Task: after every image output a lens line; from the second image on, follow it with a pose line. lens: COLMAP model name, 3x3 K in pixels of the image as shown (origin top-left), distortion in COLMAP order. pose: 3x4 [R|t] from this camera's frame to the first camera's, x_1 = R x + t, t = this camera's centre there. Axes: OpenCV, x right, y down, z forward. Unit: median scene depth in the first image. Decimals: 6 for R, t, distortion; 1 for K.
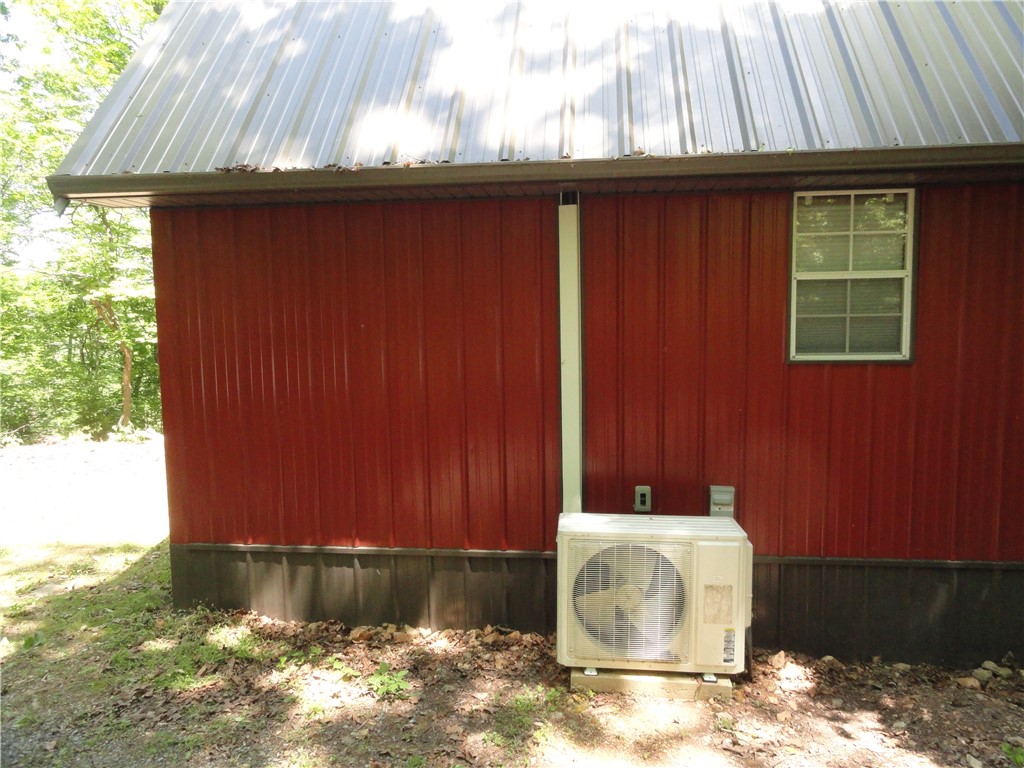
lens RADIAL K [[709.6, 0, 510.5], [0, 709.6, 382.1], [0, 0, 1]] dist [-0.003367, 0.005793]
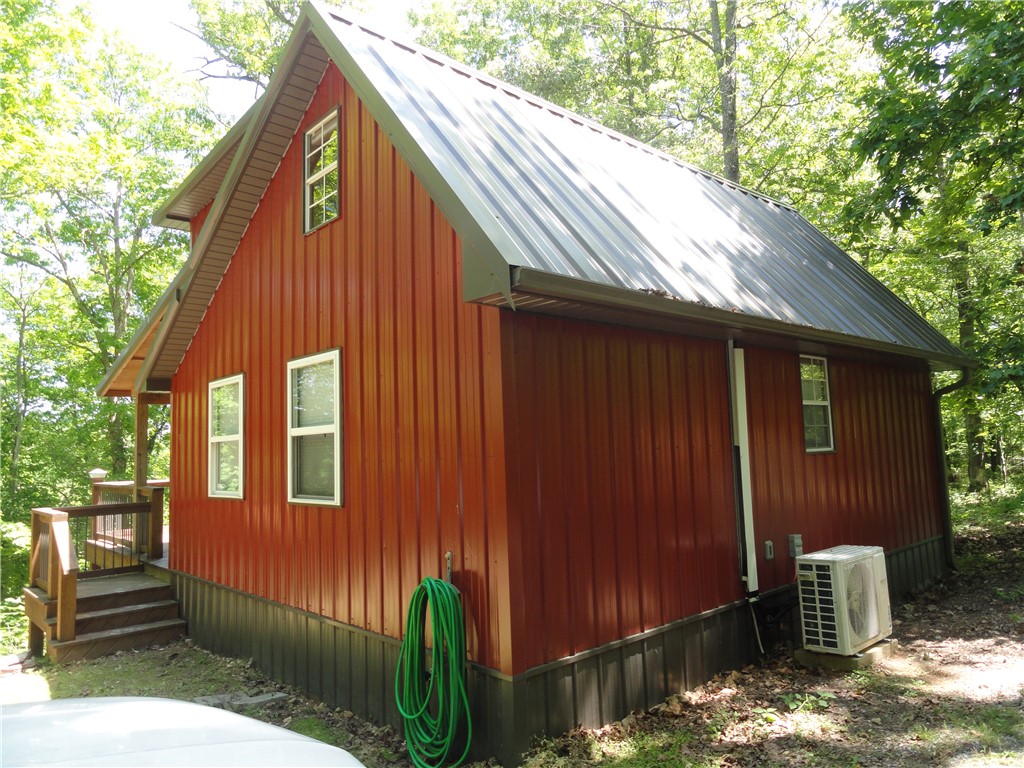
lens RADIAL K [[709.6, 0, 510.5], [0, 709.6, 382.1], [0, 0, 1]] dist [-0.003367, 0.005793]
pose [[0.660353, 0.062478, 0.748352, -0.120411], [0.104684, 0.979144, -0.174121, 0.002330], [-0.743623, 0.193322, 0.640040, 0.037996]]
